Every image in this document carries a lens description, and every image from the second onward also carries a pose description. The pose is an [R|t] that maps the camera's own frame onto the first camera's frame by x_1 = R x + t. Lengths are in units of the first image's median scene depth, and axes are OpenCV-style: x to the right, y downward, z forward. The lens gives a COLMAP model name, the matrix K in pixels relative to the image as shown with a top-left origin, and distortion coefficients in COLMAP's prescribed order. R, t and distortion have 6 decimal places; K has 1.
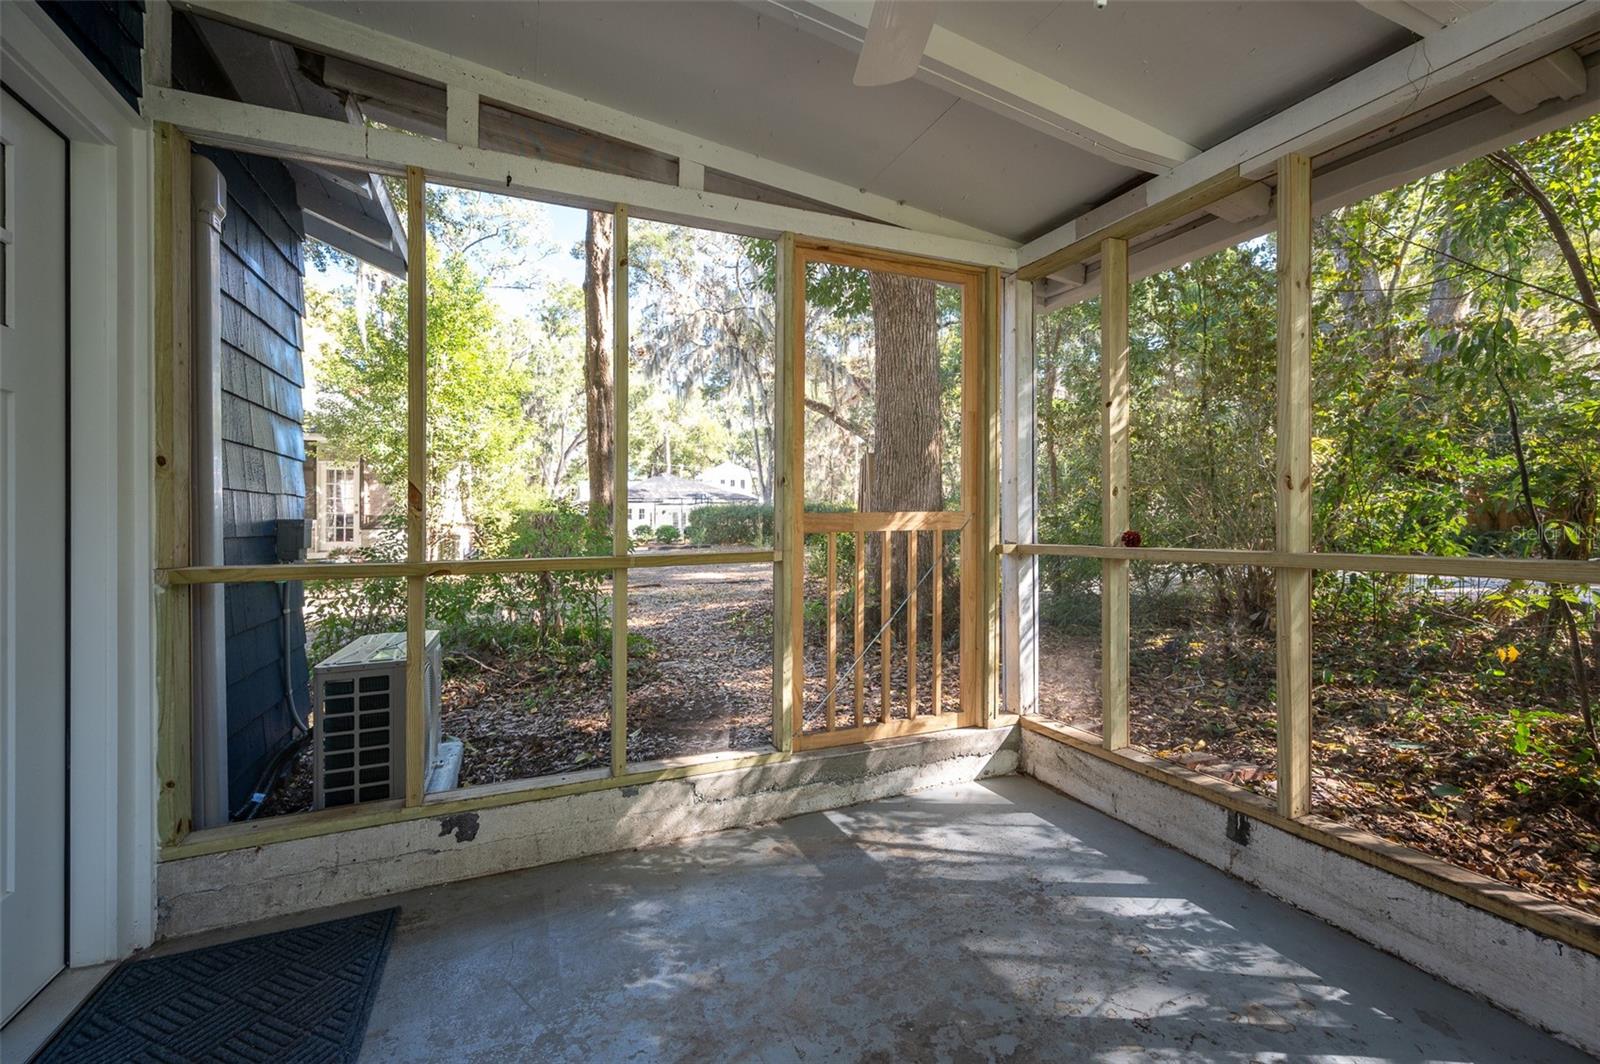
lens RADIAL K [[652.3, 0, 796.8], [0, 652.3, 530.1], [0, 0, 1]] dist [-0.000699, 0.000270]
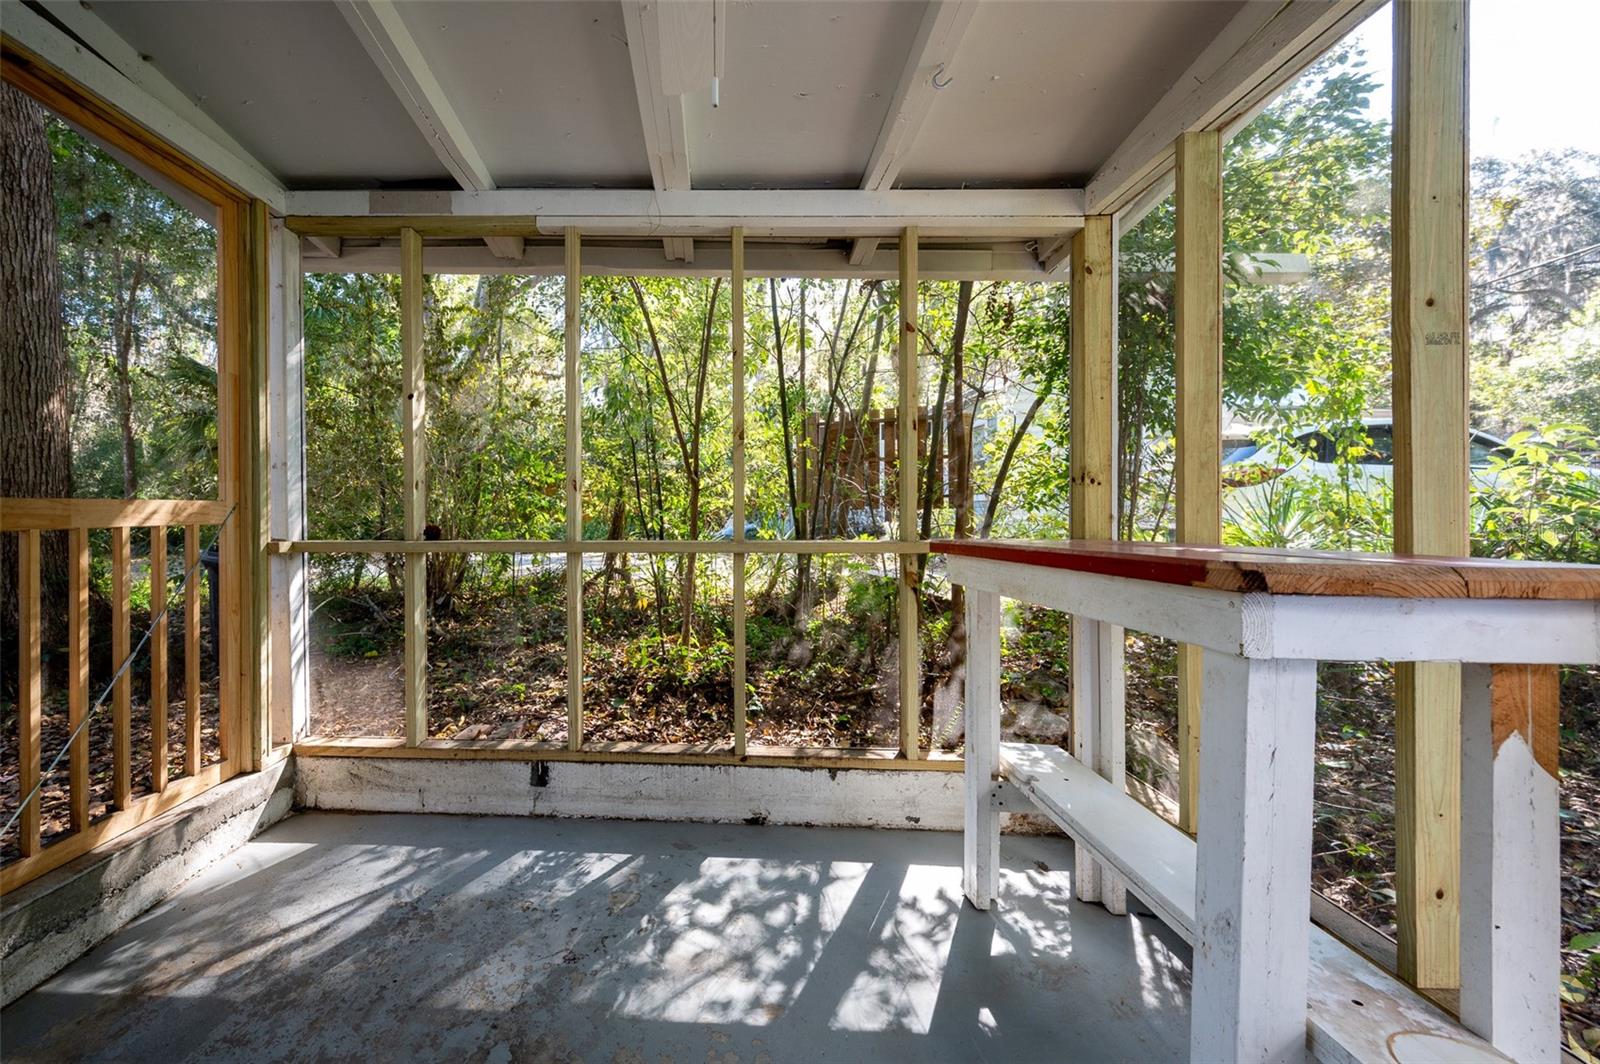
lens RADIAL K [[617.1, 0, 794.8], [0, 617.1, 522.1], [0, 0, 1]] dist [-0.001225, 0.000572]
pose [[0.434396, -0.001989, 0.900720, -0.110333], [0.005253, 0.999986, -0.000326, 0.000325], [-0.900707, 0.004873, 0.434401, 0.074734]]
